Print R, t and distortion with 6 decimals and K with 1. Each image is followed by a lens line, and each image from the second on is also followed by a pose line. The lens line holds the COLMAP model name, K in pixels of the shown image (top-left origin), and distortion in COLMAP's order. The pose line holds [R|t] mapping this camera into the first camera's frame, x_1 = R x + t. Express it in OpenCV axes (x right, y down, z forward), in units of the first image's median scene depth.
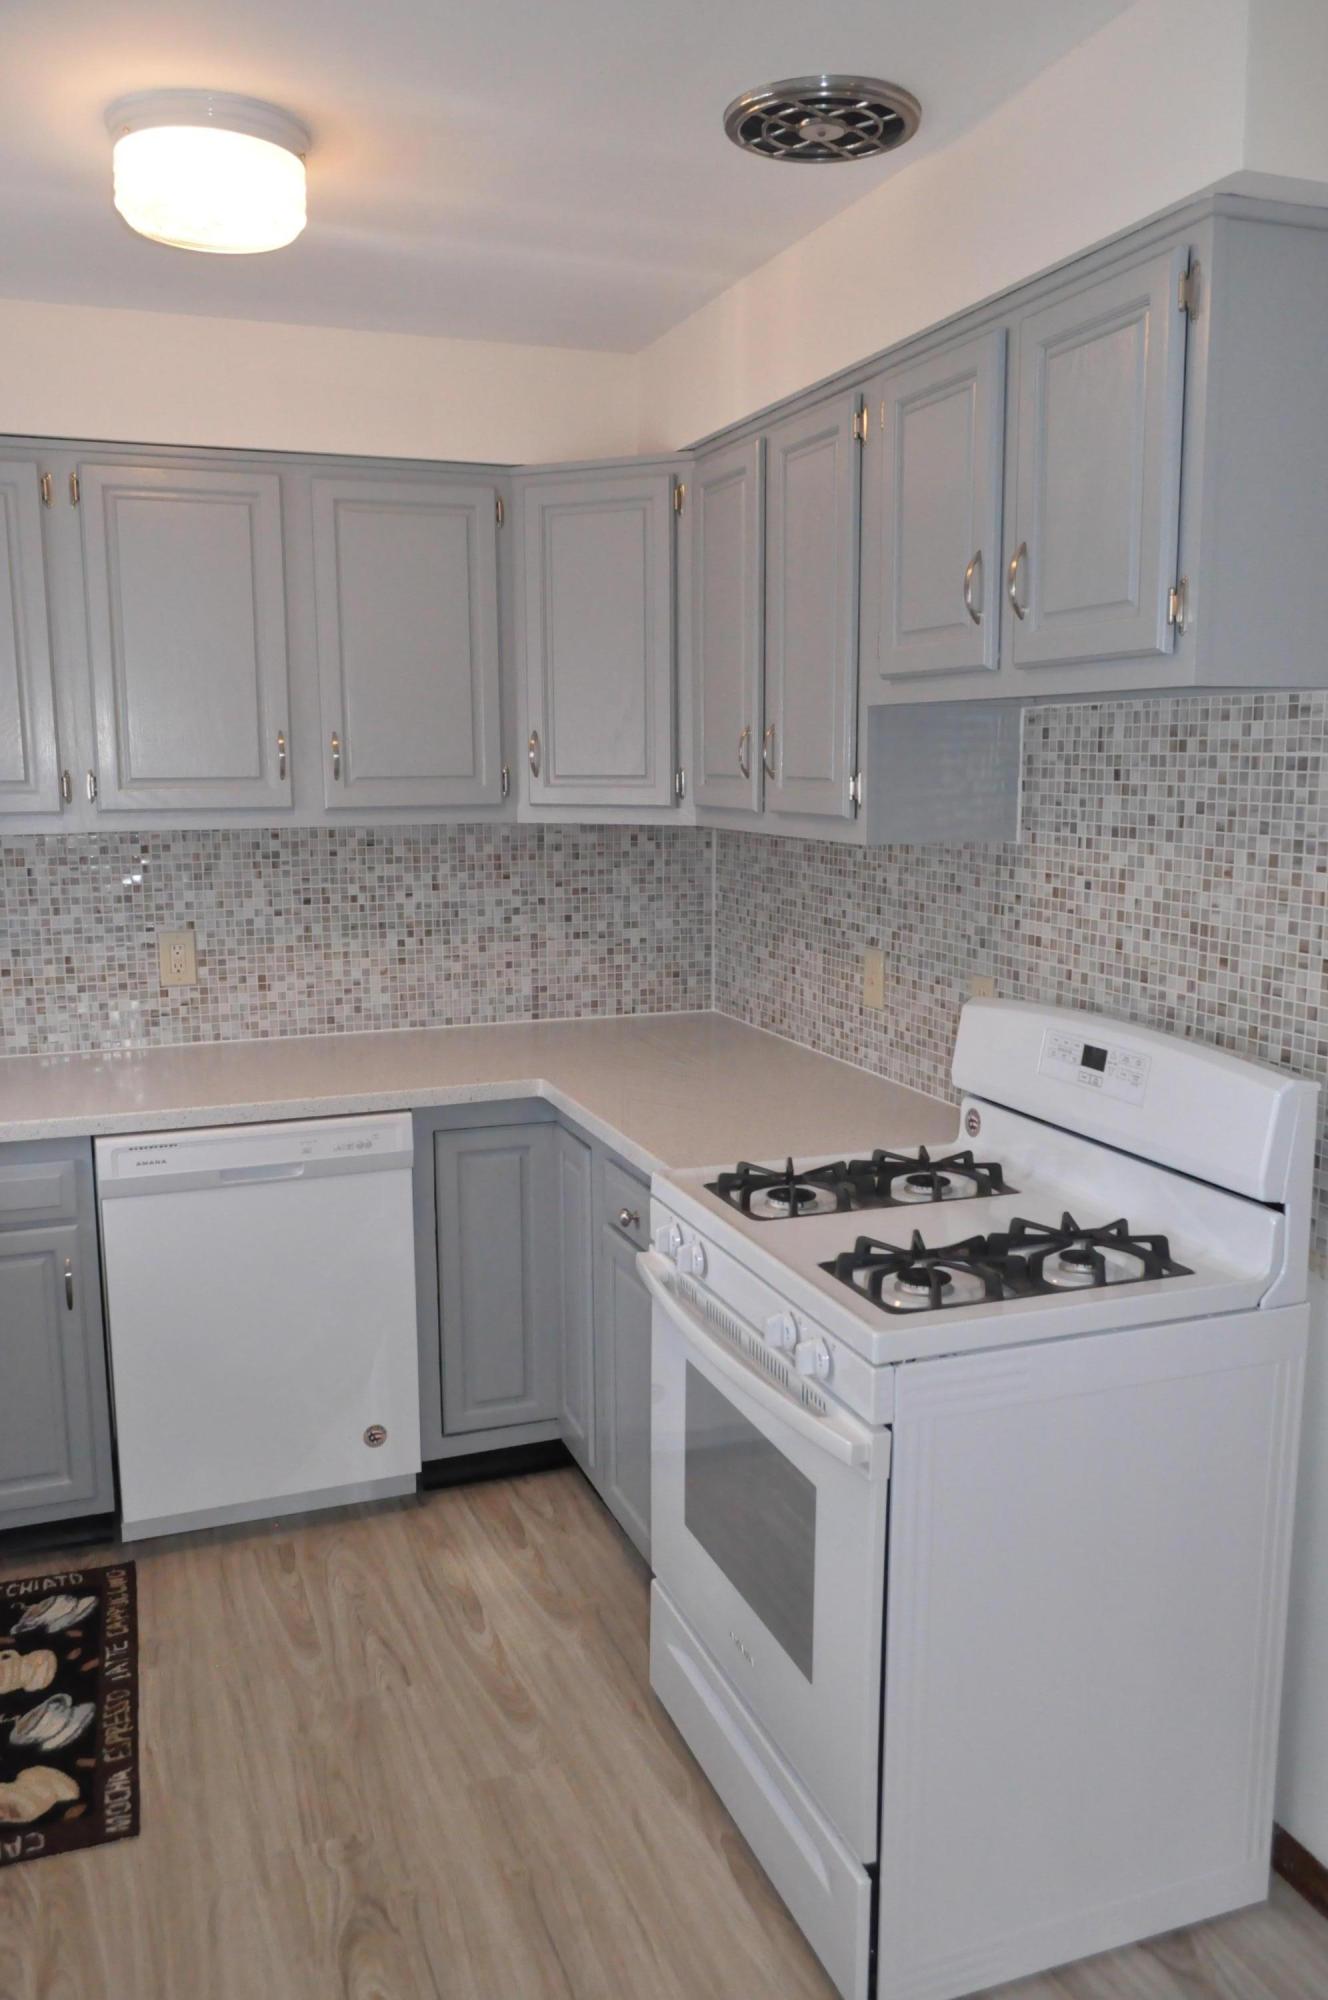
lens RADIAL K [[1542.3, 0, 664.8], [0, 1542.3, 997.3], [0, 0, 1]] dist [-0.024957, 0.011918]
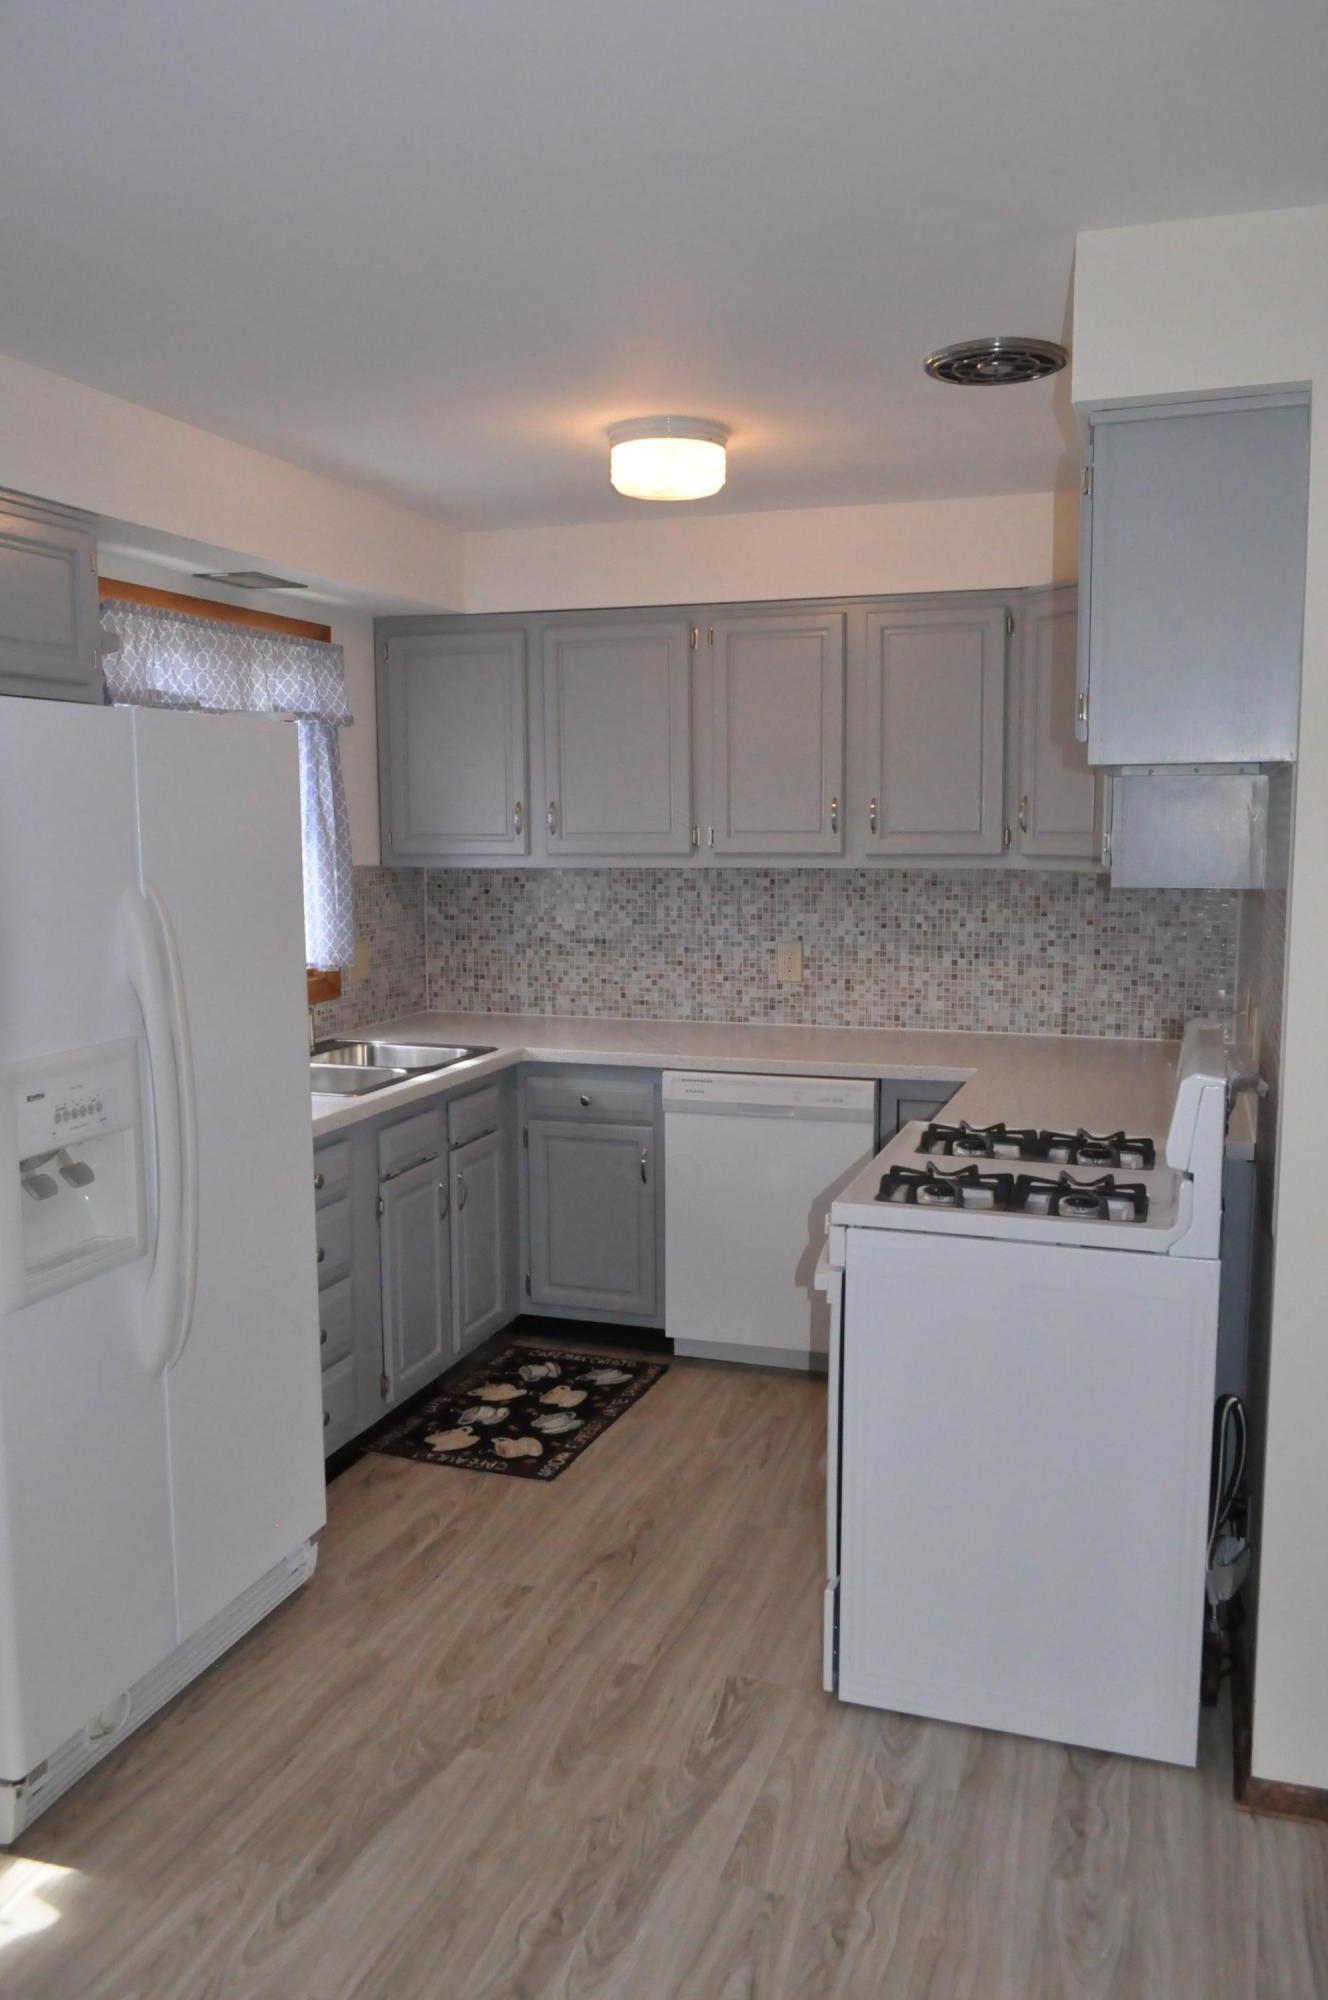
lens RADIAL K [[1542.3, 0, 659.8], [0, 1542.3, 1001.9], [0, 0, 1]] dist [-0.024957, 0.011918]
pose [[0.772299, 0.077497, -0.630514, 0.464226], [-0.096030, 0.995367, 0.004717, 0.014984], [0.627959, 0.056905, 0.776163, -0.140332]]
